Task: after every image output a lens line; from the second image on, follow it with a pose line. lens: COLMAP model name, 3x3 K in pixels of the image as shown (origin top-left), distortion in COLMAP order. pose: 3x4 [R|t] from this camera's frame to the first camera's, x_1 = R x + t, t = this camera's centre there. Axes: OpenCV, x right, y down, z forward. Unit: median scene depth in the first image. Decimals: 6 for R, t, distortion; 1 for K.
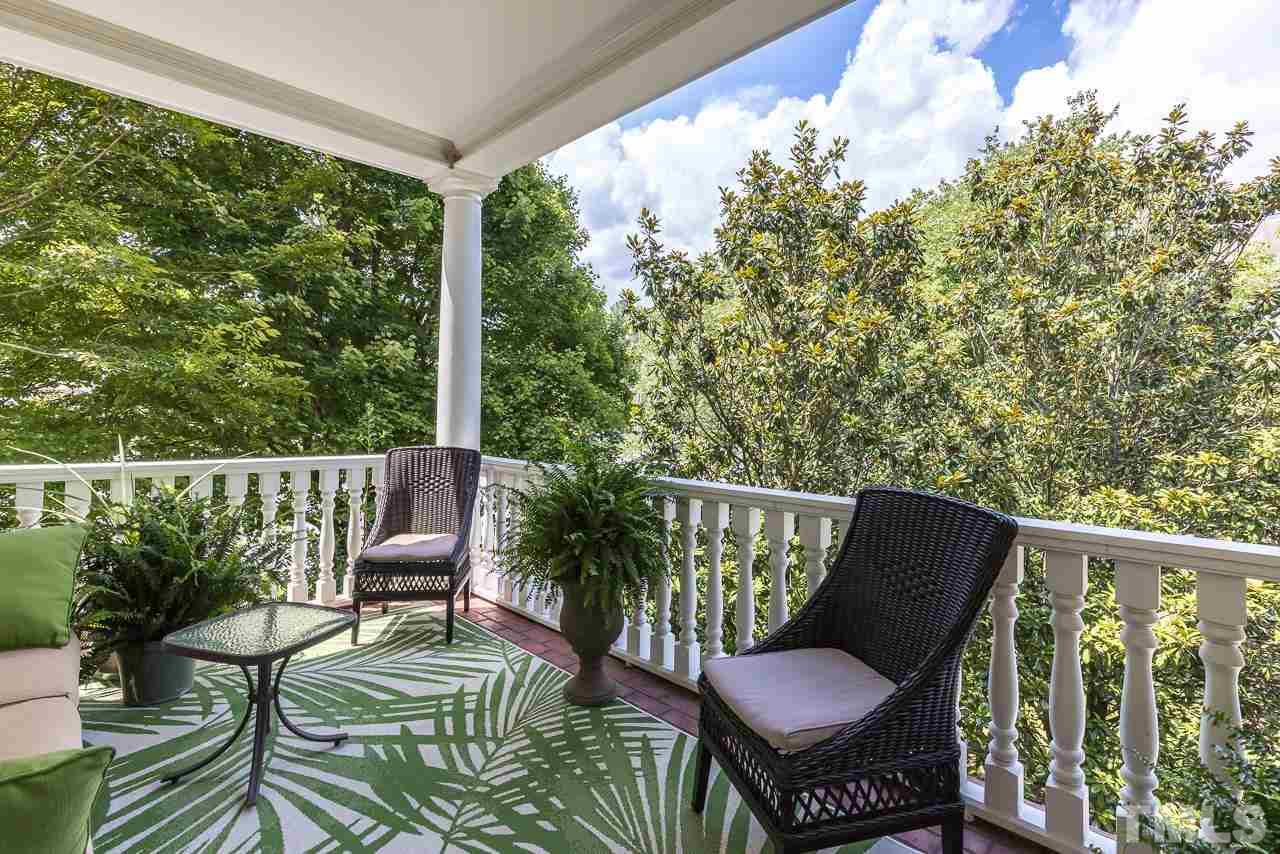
lens RADIAL K [[578.6, 0, 638.8], [0, 578.6, 412.3], [0, 0, 1]] dist [-0.003615, 0.000717]
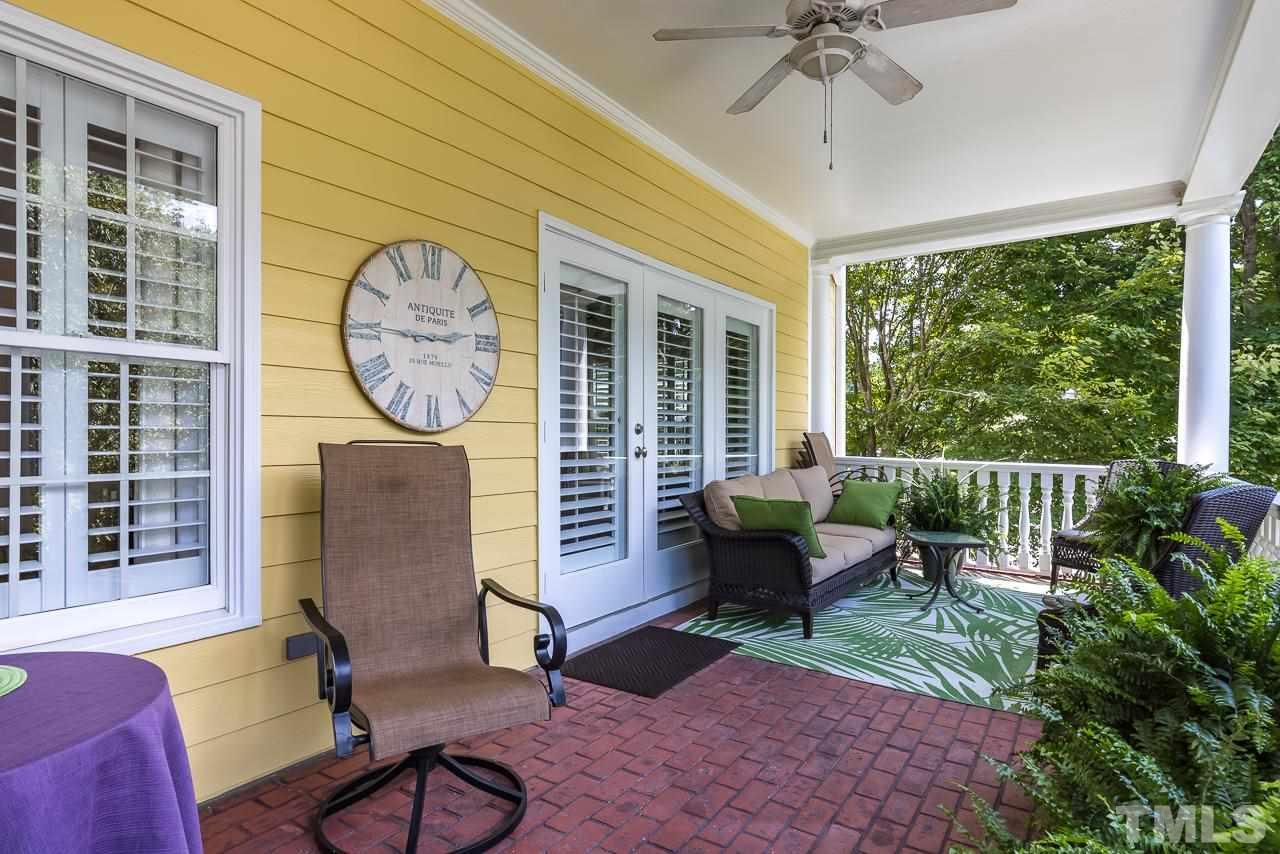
lens RADIAL K [[697.2, 0, 628.5], [0, 697.2, 444.4], [0, 0, 1]] dist [-0.016755, 0.003517]
pose [[0.176799, 0.007960, -0.984215, 0.956797], [-0.000903, 0.999968, 0.007925, 0.021336], [0.984246, -0.000513, 0.176801, -0.311729]]
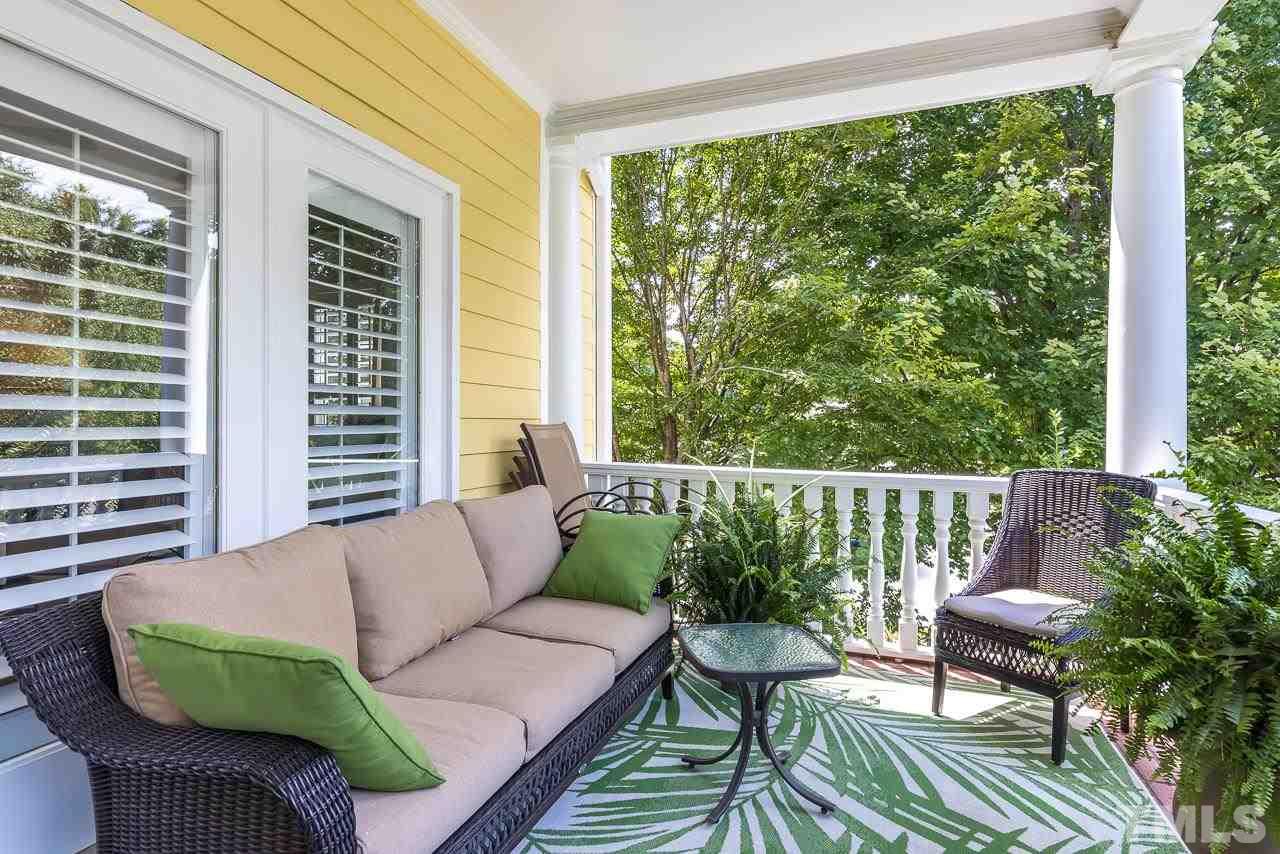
lens RADIAL K [[697.2, 0, 635.3], [0, 697.2, 421.8], [0, 0, 1]] dist [-0.016755, 0.003517]
pose [[0.423316, -0.008723, -0.905940, 0.188299], [0.001238, 0.999958, -0.009049, 0.010639], [0.905981, 0.002709, 0.423309, 0.217204]]
